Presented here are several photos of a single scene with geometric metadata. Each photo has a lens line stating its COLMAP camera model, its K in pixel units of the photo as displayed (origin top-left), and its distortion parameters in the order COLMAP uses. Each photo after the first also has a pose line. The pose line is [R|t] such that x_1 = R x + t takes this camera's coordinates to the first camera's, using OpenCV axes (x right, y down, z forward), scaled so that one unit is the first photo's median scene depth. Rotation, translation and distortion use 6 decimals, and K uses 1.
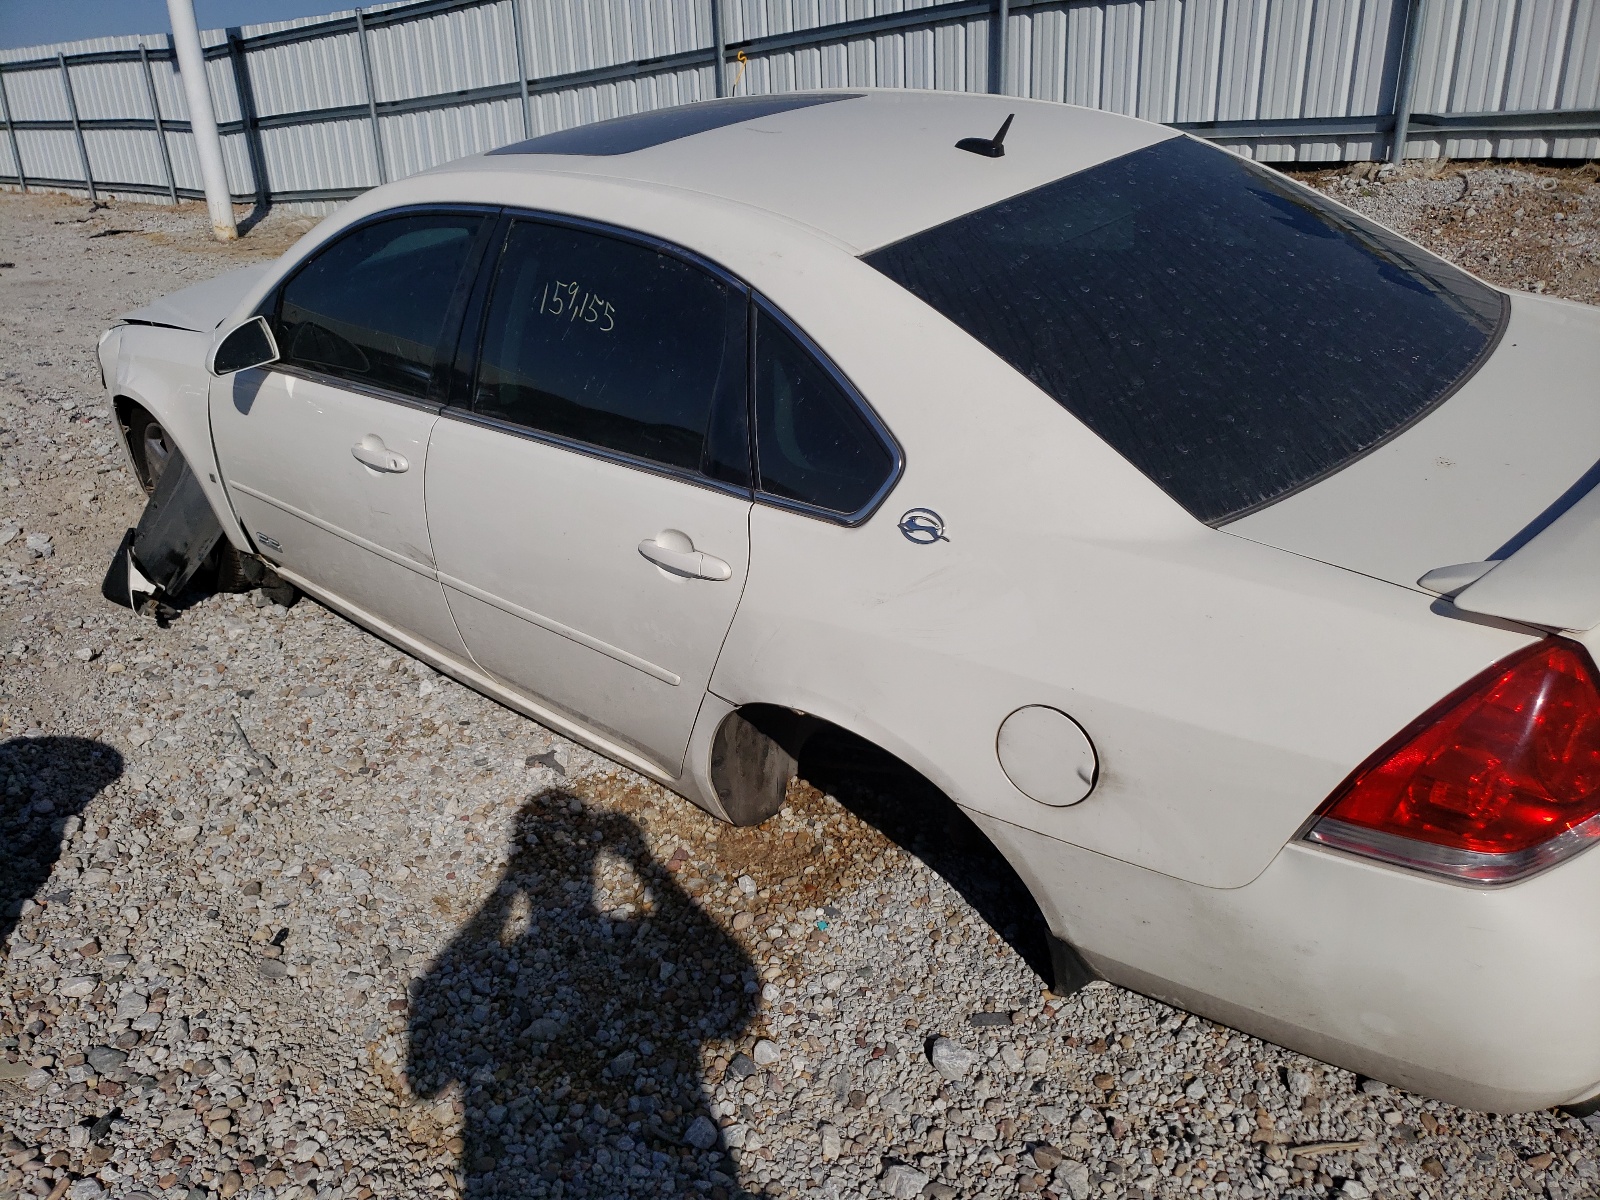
lens RADIAL K [[1225.0, 0, 810.0], [0, 1225.0, 593.5], [0, 0, 1]] dist [0.013748, 0.019116]
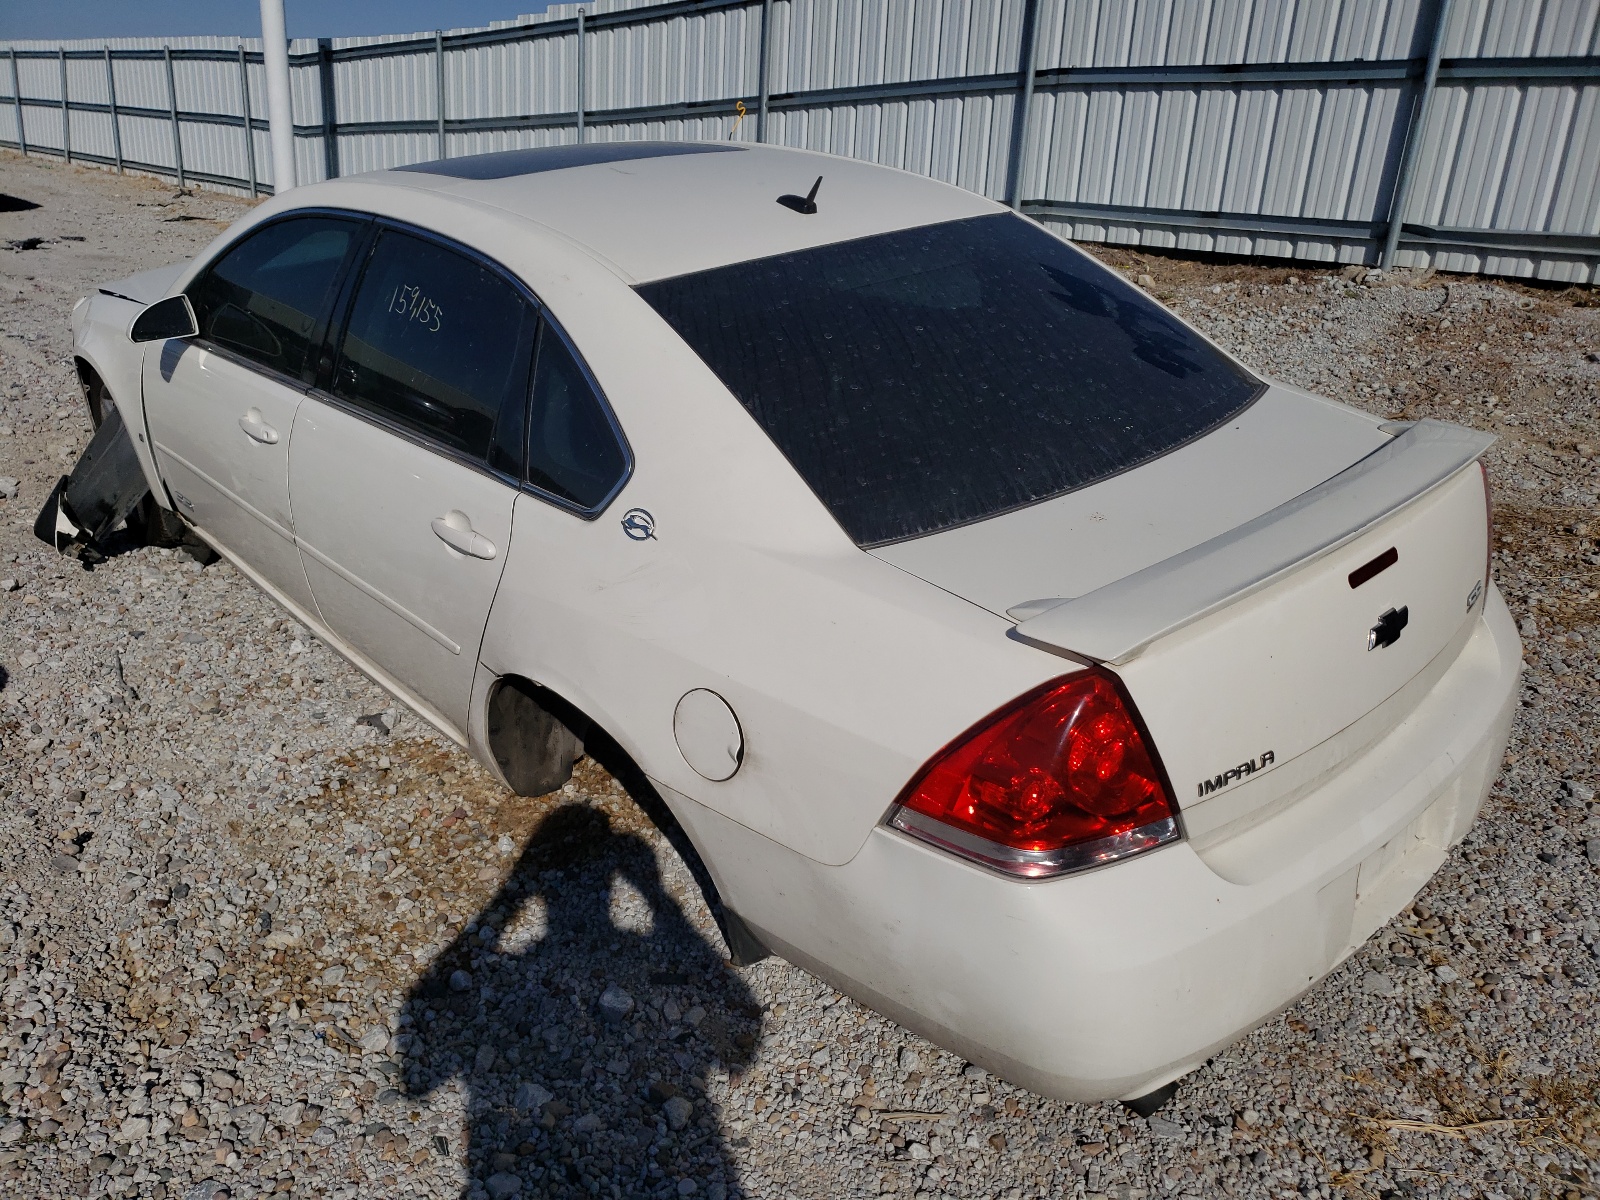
lens RADIAL K [[1225.0, 0, 784.4], [0, 1225.0, 594.9], [0, 0, 1]] dist [0.013748, 0.019116]
pose [[0.992517, 0.111318, -0.050190, 0.208413], [-0.113033, 0.993052, -0.032727, 0.022353], [0.046199, 0.038155, 0.998203, -0.084785]]
